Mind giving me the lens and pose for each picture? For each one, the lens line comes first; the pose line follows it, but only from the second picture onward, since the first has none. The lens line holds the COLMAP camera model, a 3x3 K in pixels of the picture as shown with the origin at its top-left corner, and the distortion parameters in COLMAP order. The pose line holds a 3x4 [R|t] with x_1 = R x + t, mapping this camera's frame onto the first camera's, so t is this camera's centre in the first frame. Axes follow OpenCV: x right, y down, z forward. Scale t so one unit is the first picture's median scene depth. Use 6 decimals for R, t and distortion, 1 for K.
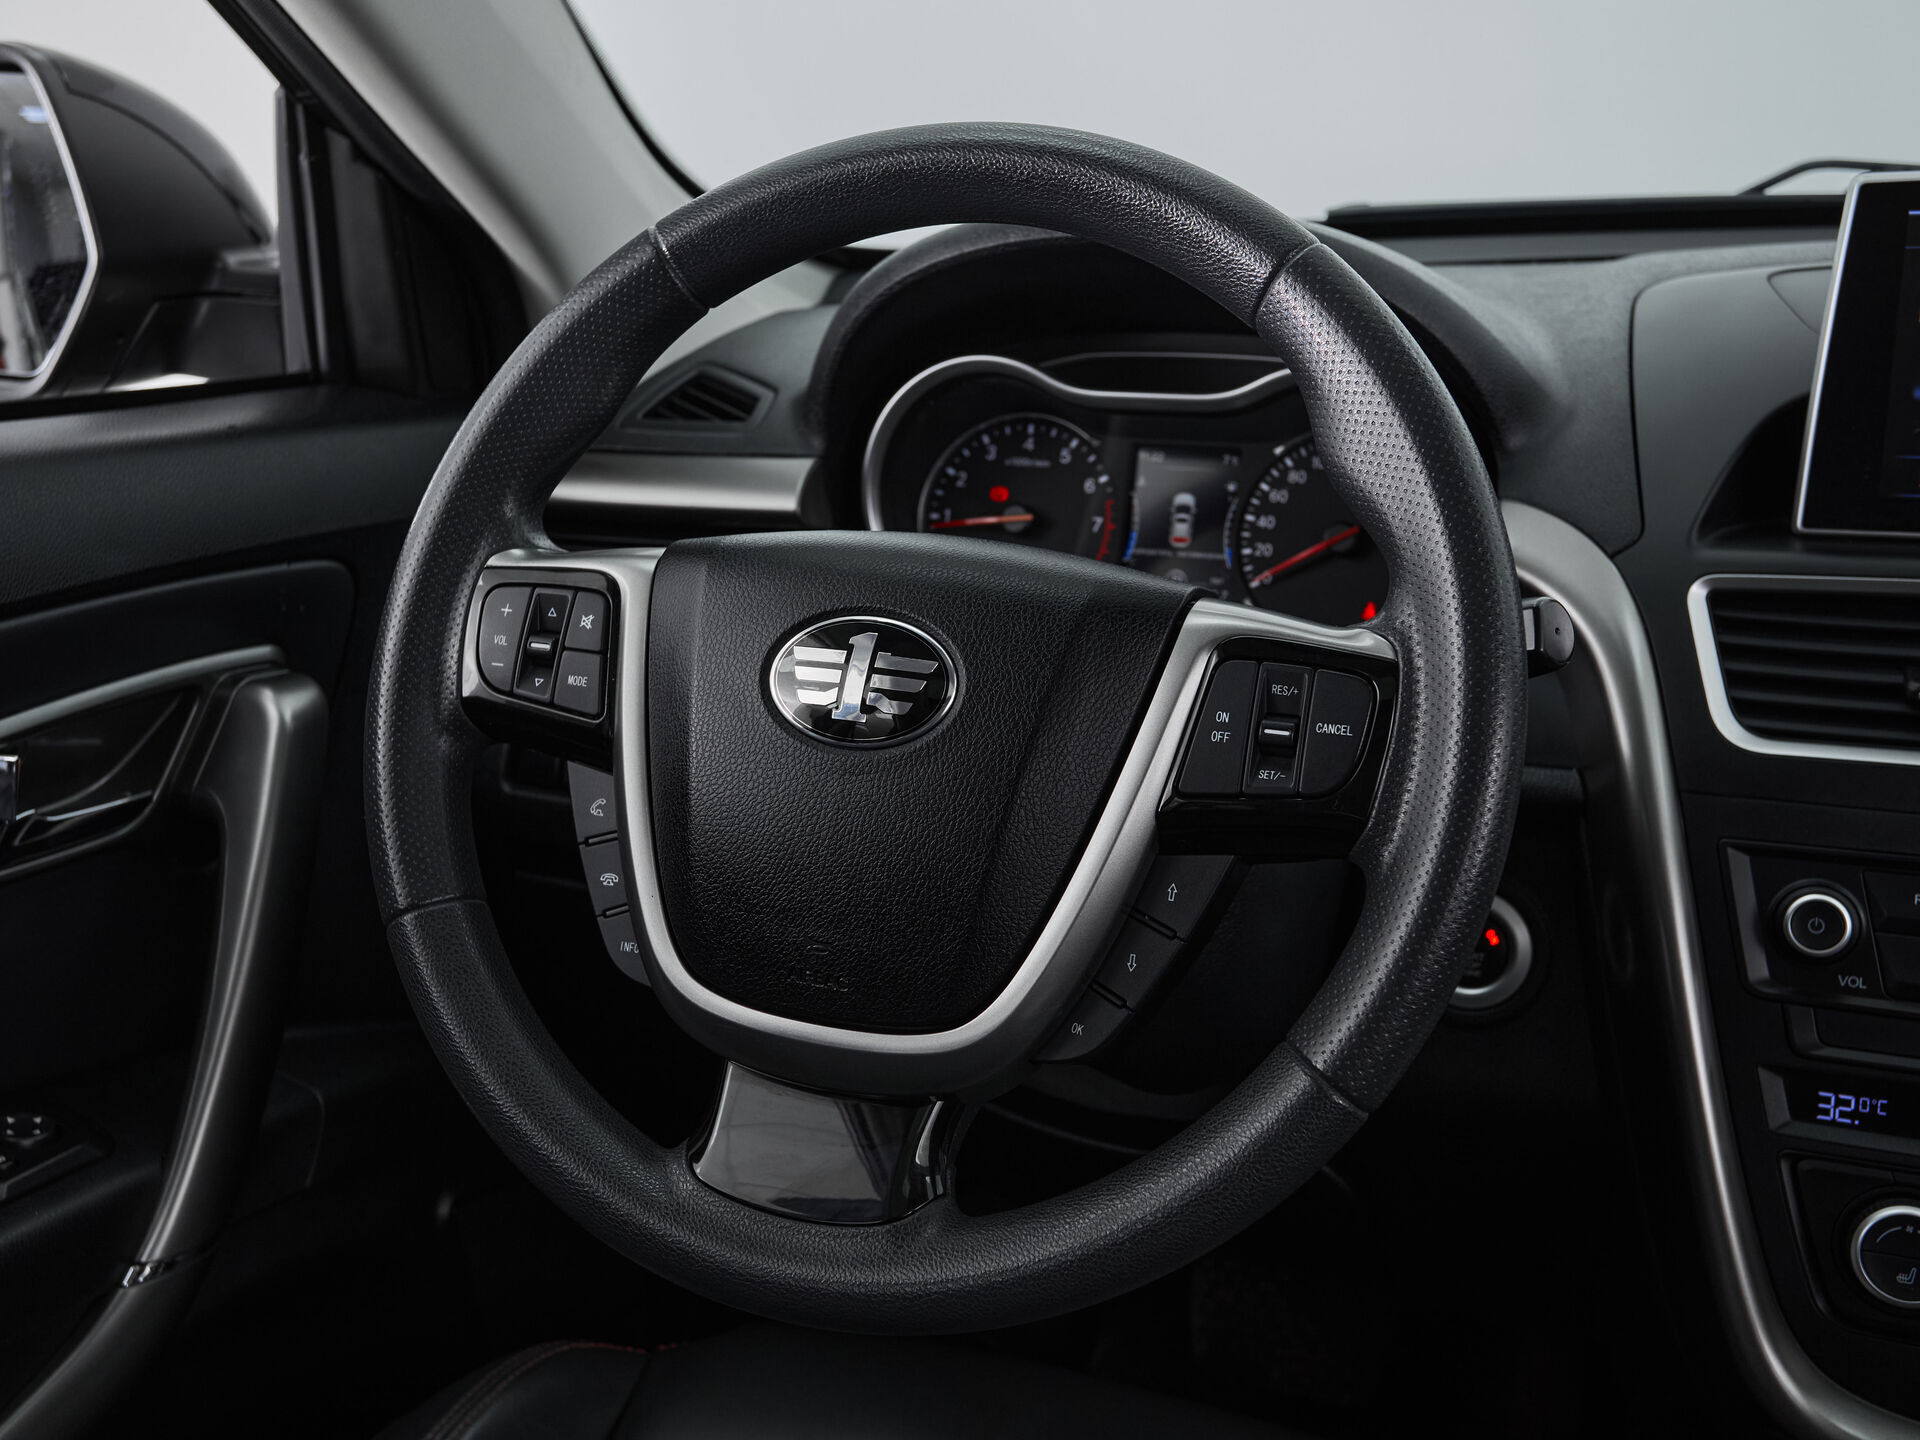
lens RADIAL K [[2007.3, 0, 894.0], [0, 2007.3, 718.3], [0, 0, 1]] dist [-0.002546, 0.000000]
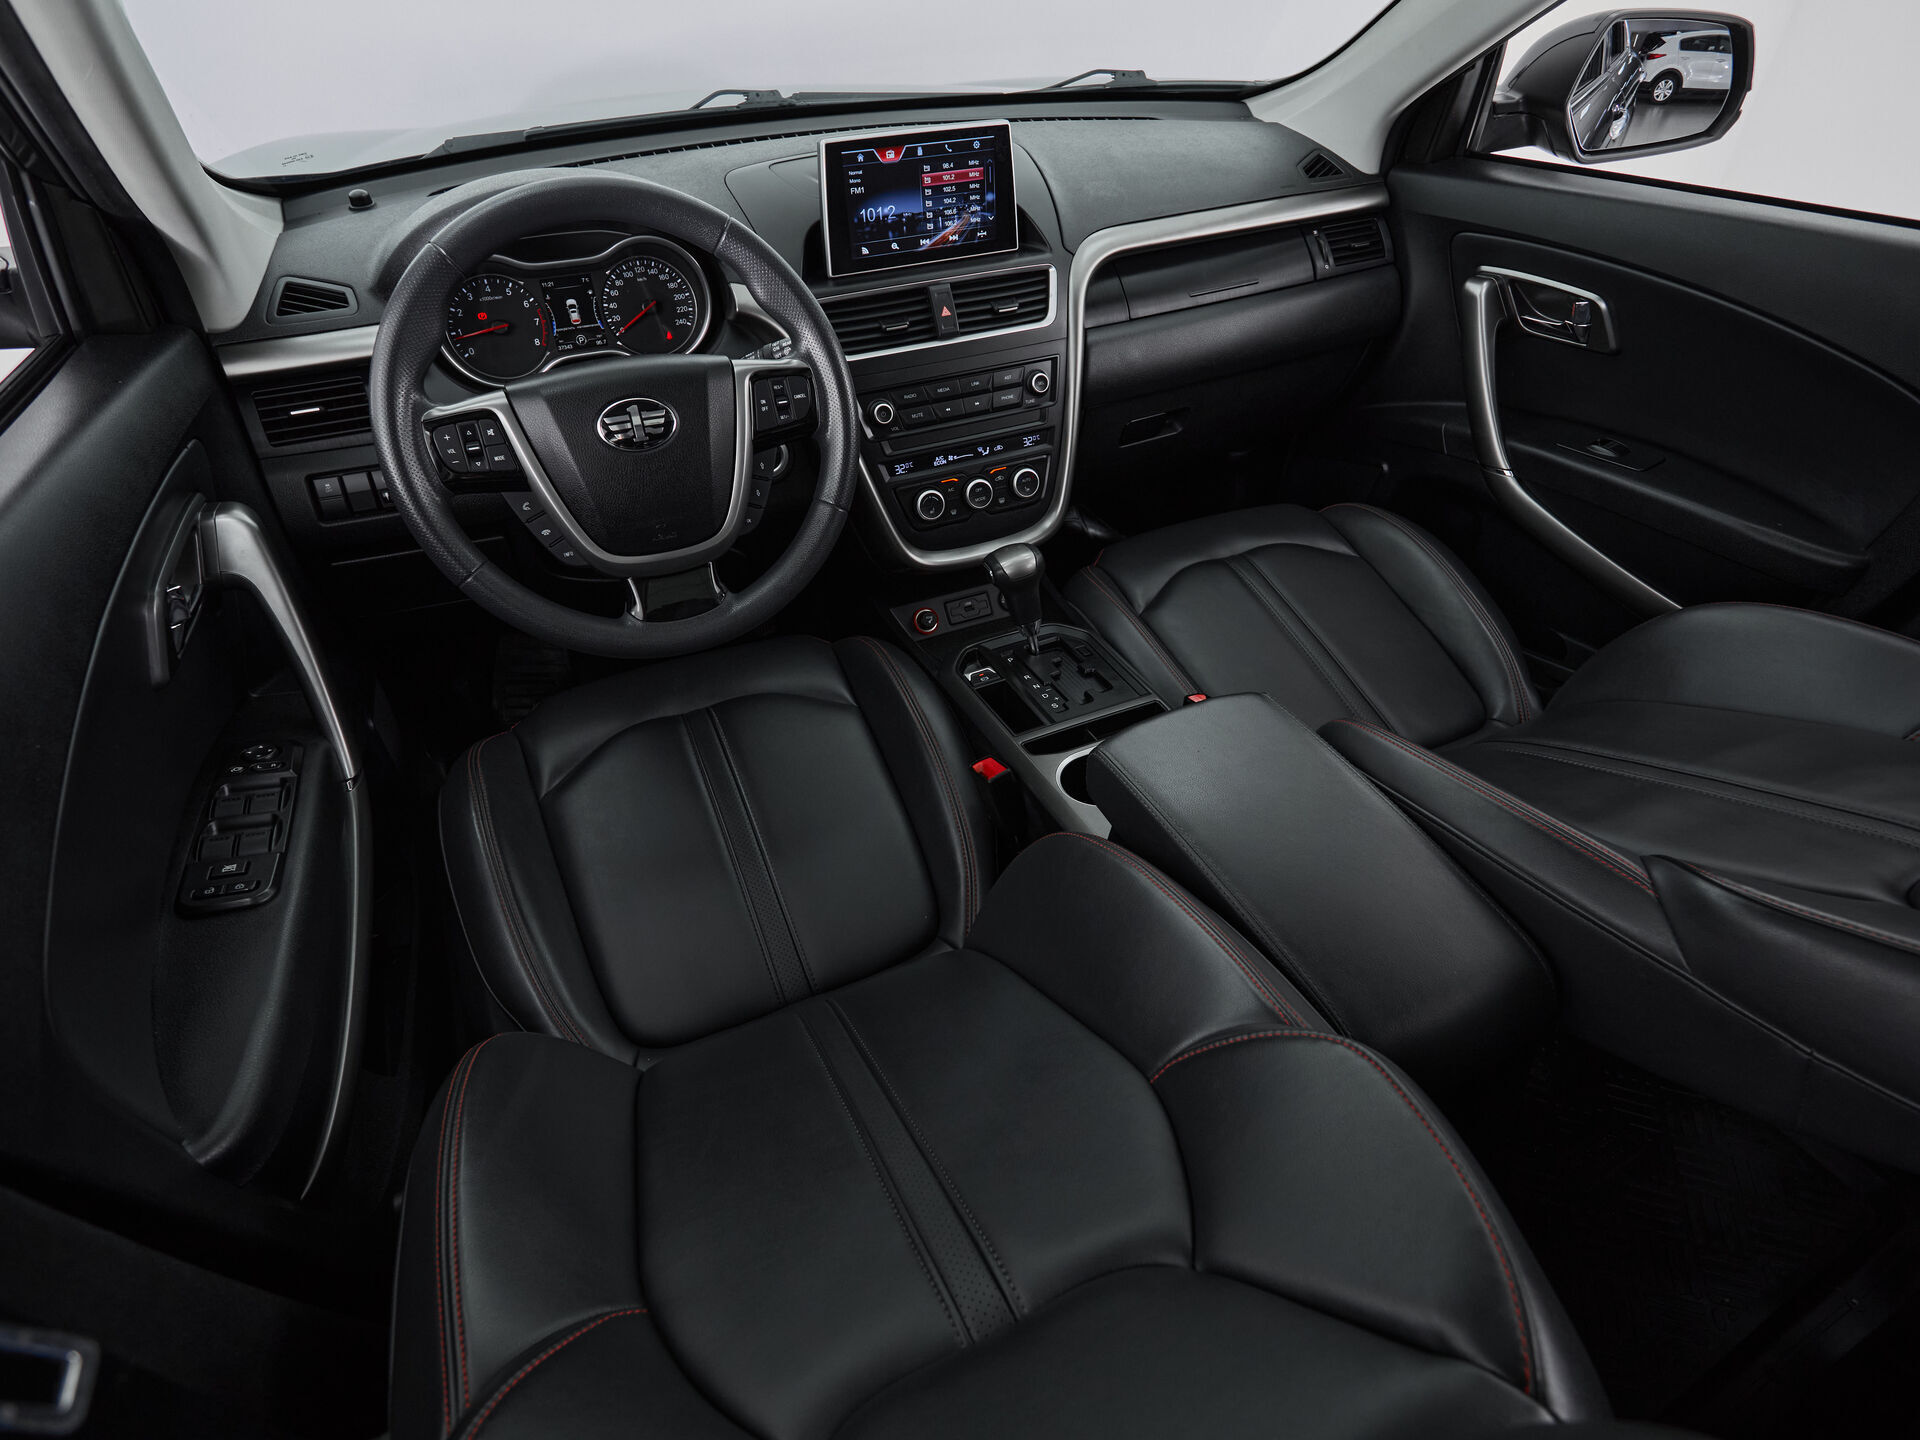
lens RADIAL K [[1039.9, 0, 977.9], [0, 1039.9, 720.8], [0, 0, 1]] dist [0.002449, -0.004936]
pose [[0.667078, -0.455221, 0.589730, -0.613267], [0.196688, 0.871126, 0.449949, -0.180041], [-0.718555, -0.184158, 0.670645, -0.282340]]
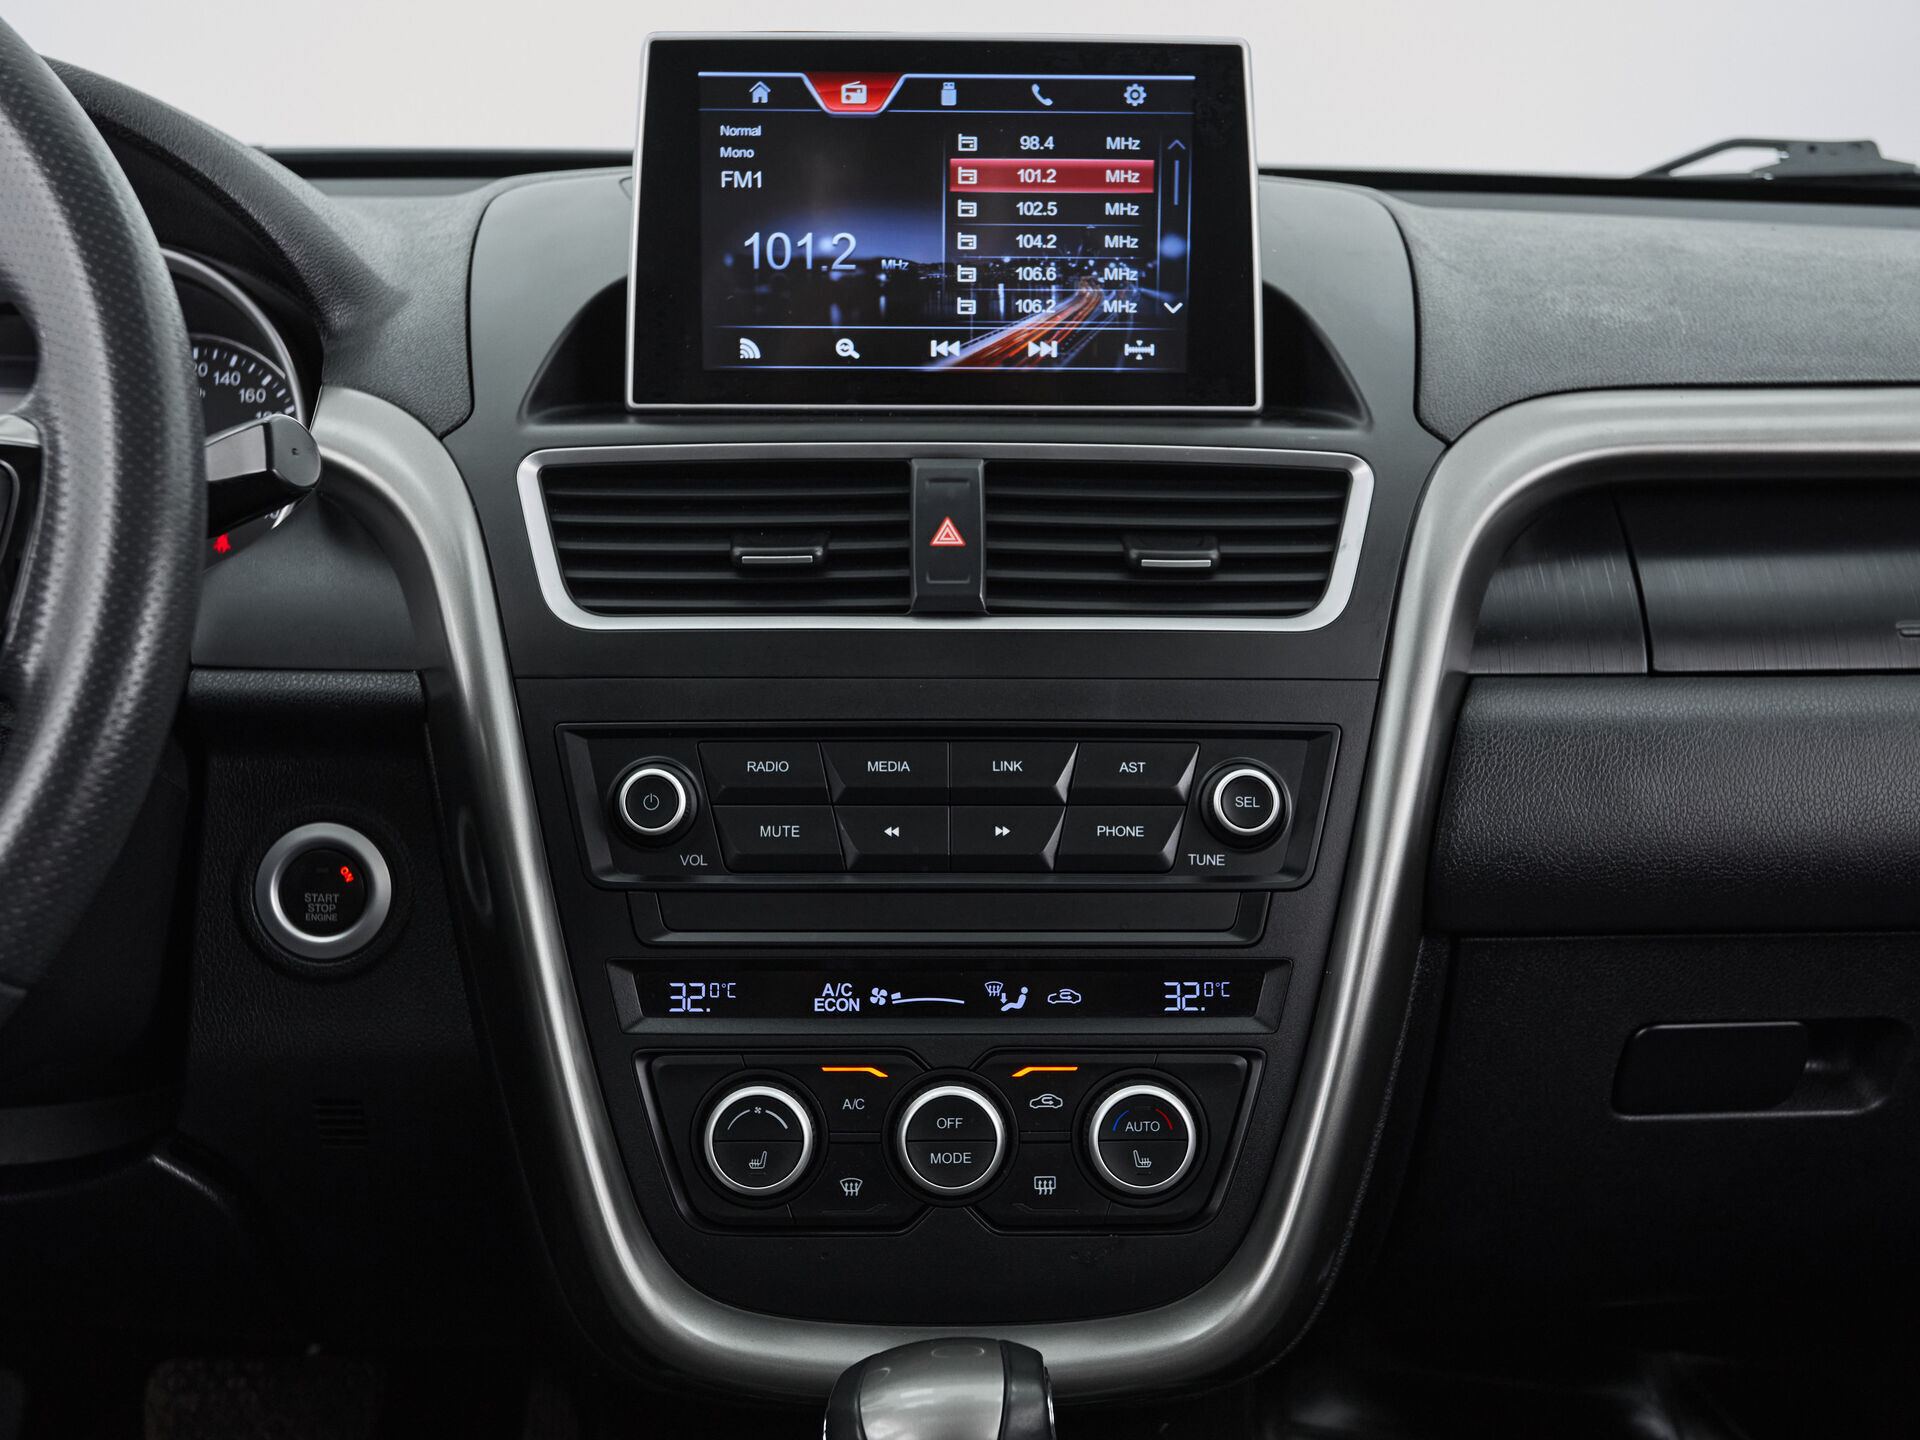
lens RADIAL K [[2103.8, 0, 937.3], [0, 2103.8, 714.4], [0, 0, 1]] dist [-0.003436, 0.000000]
pose [[0.912176, -0.046861, 0.407110, 0.183540], [0.078663, 0.994989, -0.061723, 0.132488], [-0.402177, 0.088327, 0.911291, 0.051411]]
